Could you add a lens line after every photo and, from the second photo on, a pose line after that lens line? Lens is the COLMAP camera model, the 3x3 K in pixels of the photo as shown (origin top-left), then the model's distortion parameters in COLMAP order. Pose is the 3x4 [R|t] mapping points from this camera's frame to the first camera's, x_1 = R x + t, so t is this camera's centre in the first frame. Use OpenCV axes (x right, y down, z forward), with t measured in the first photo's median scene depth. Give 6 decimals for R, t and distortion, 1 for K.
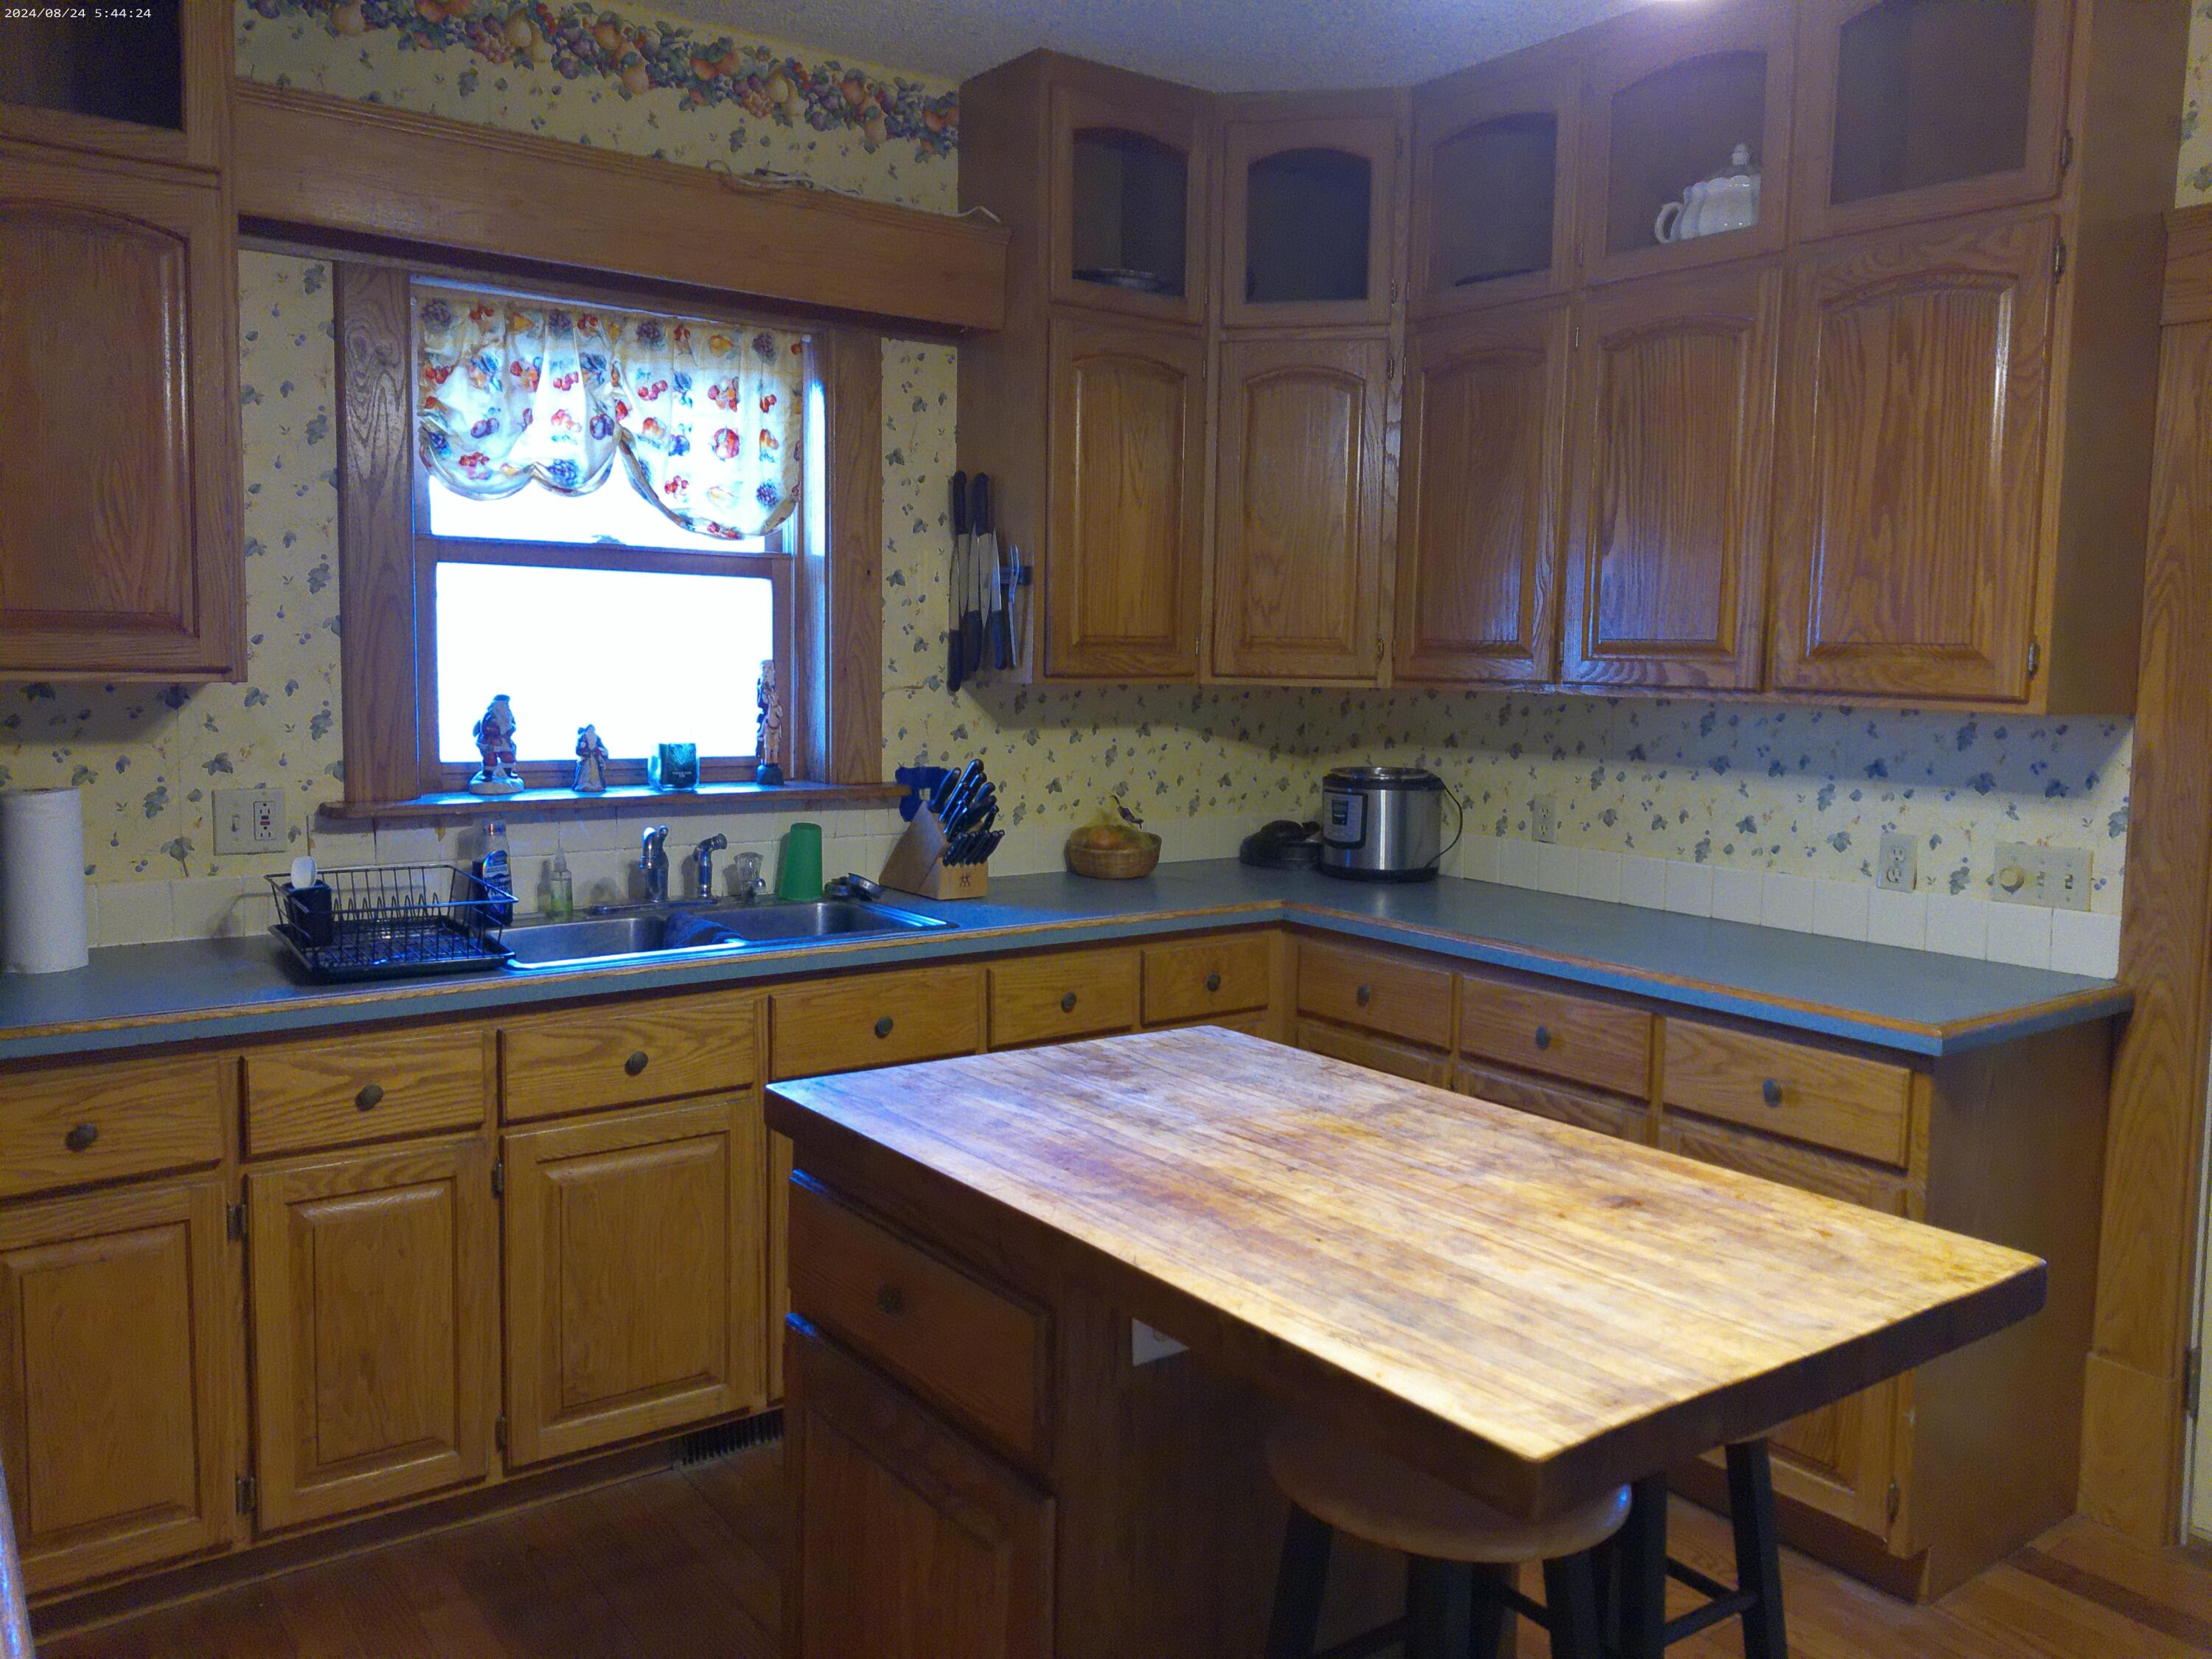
lens RADIAL K [[1724.5, 0, 1101.7], [0, 1724.5, 775.5], [0, 0, 1]] dist [0.130724, -0.245189]
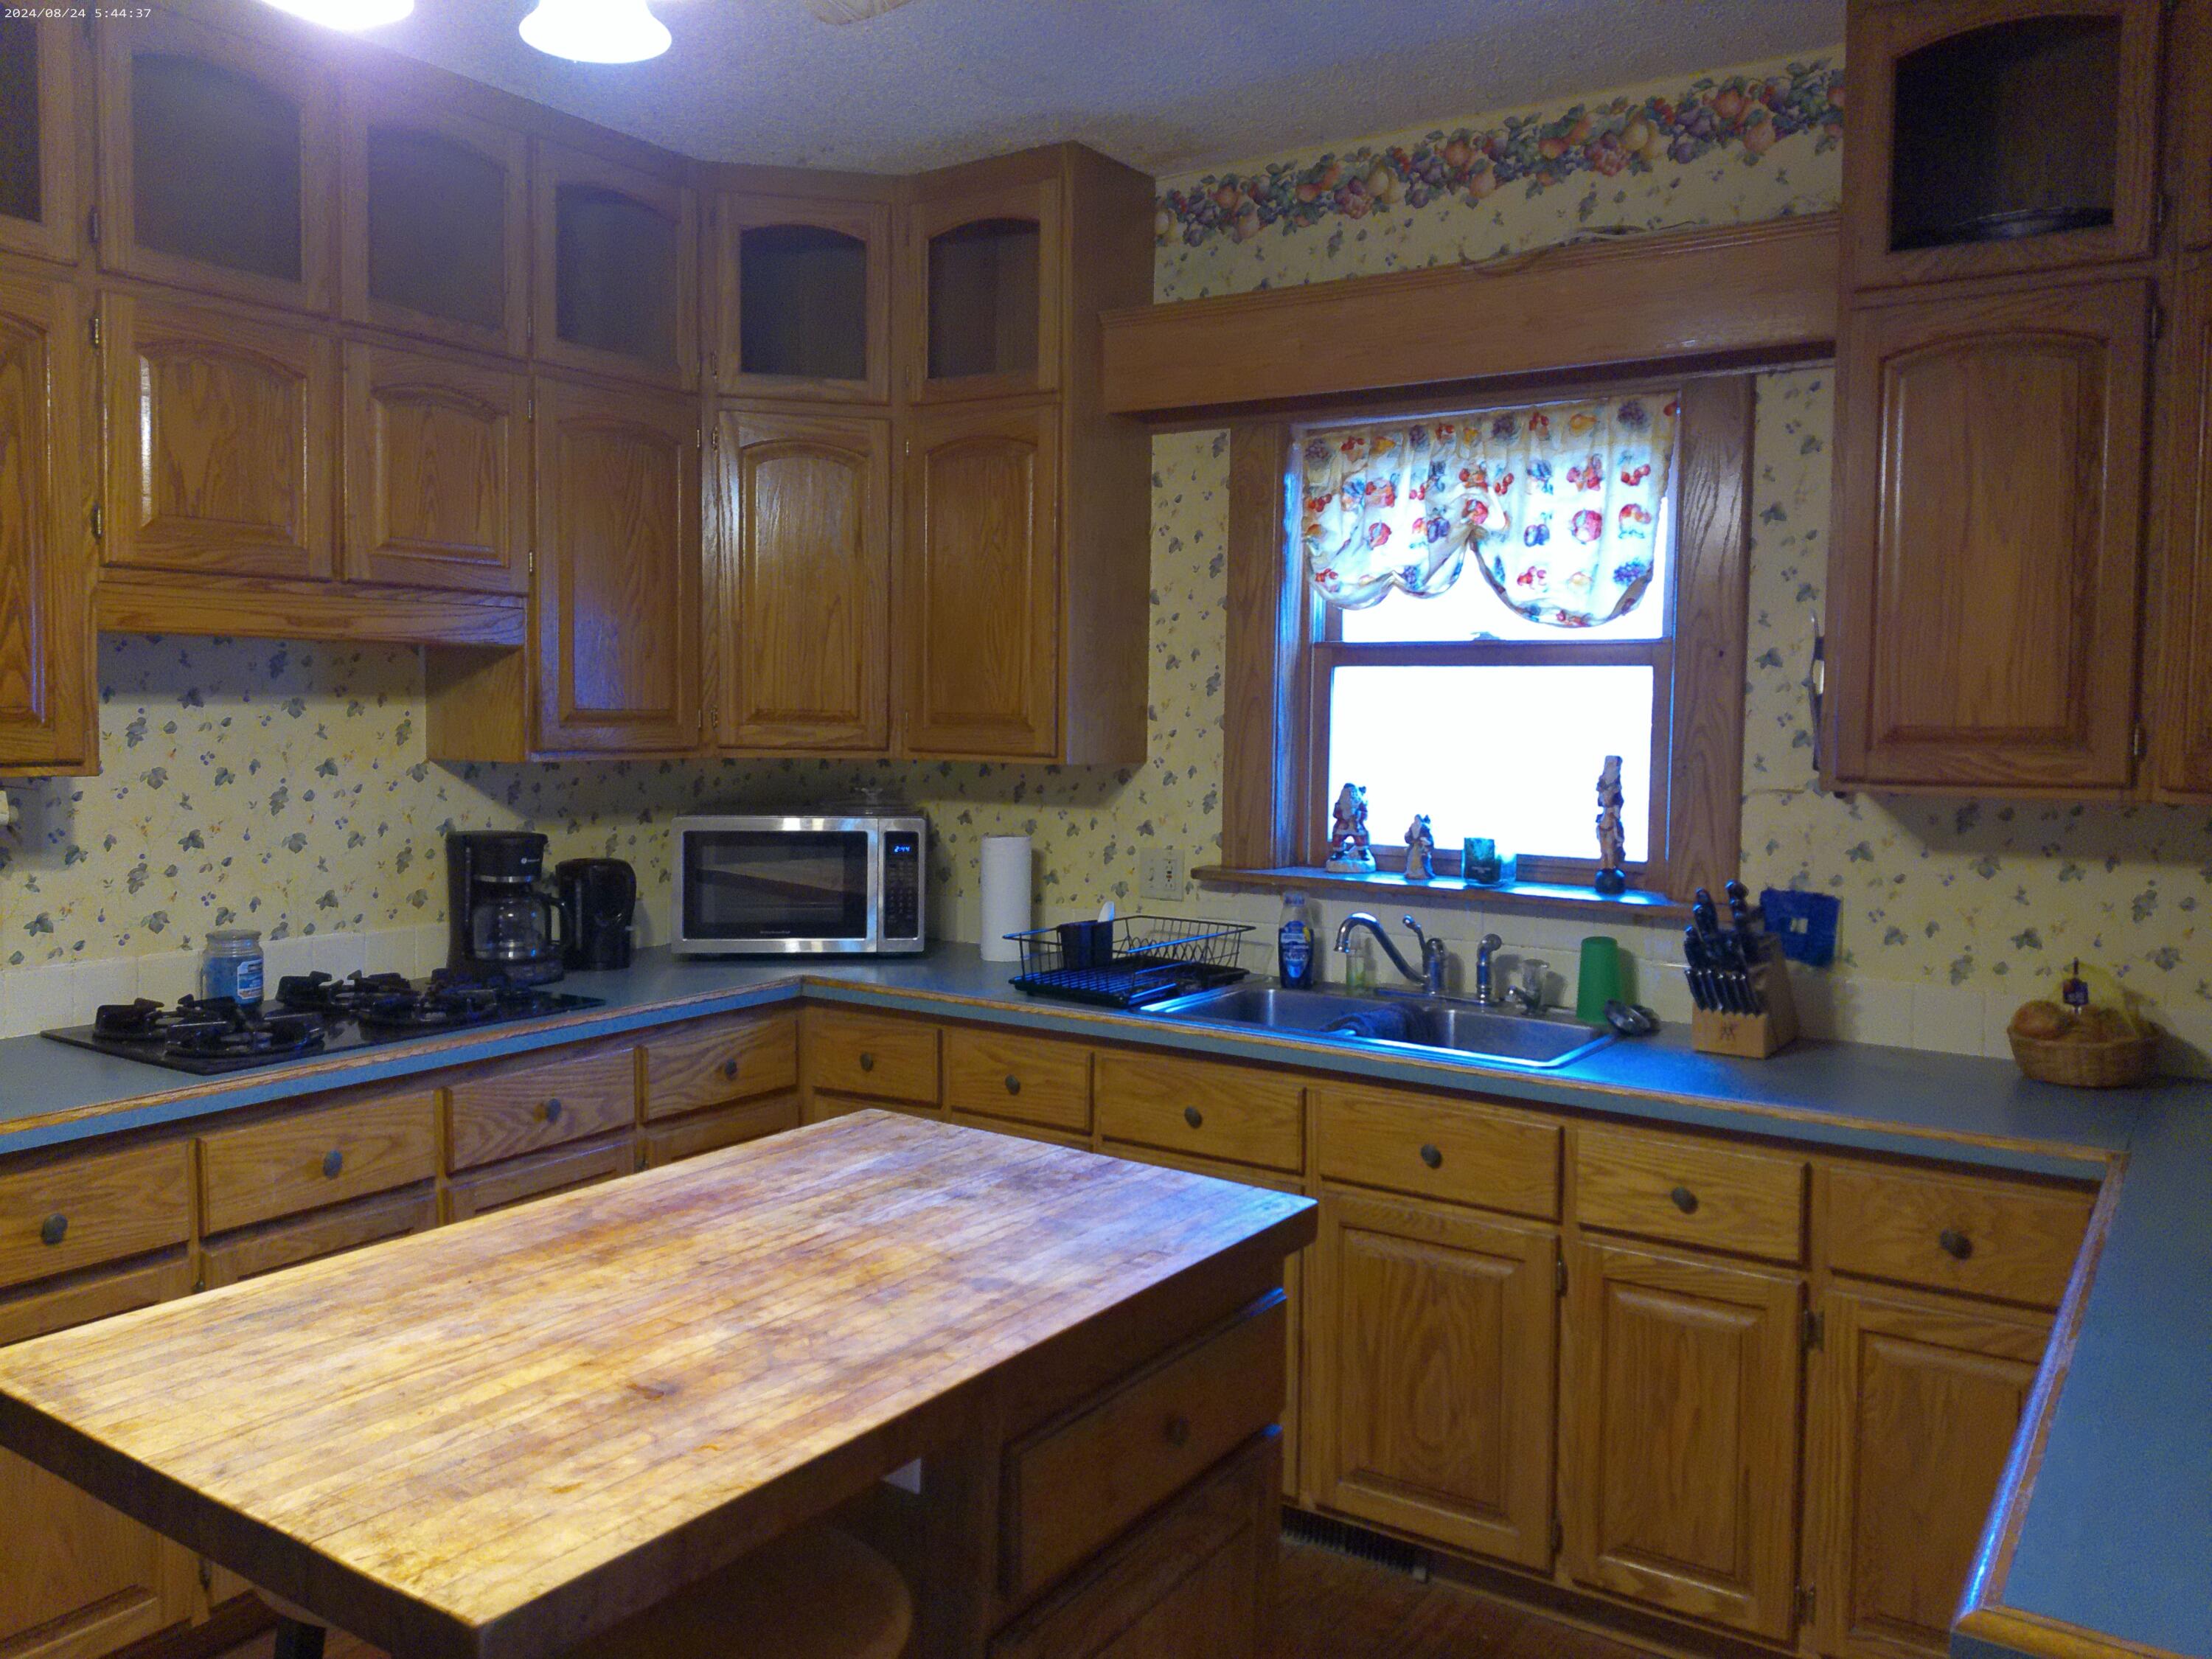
lens RADIAL K [[1722.1, 0, 1134.5], [0, 1722.1, 795.9], [0, 0, 1]] dist [0.076153, -0.137737]
pose [[0.341963, 0.034862, -0.939067, 0.668438], [-0.076744, 0.997010, 0.009066, -0.039794], [0.936575, 0.068967, 0.343616, 0.523613]]
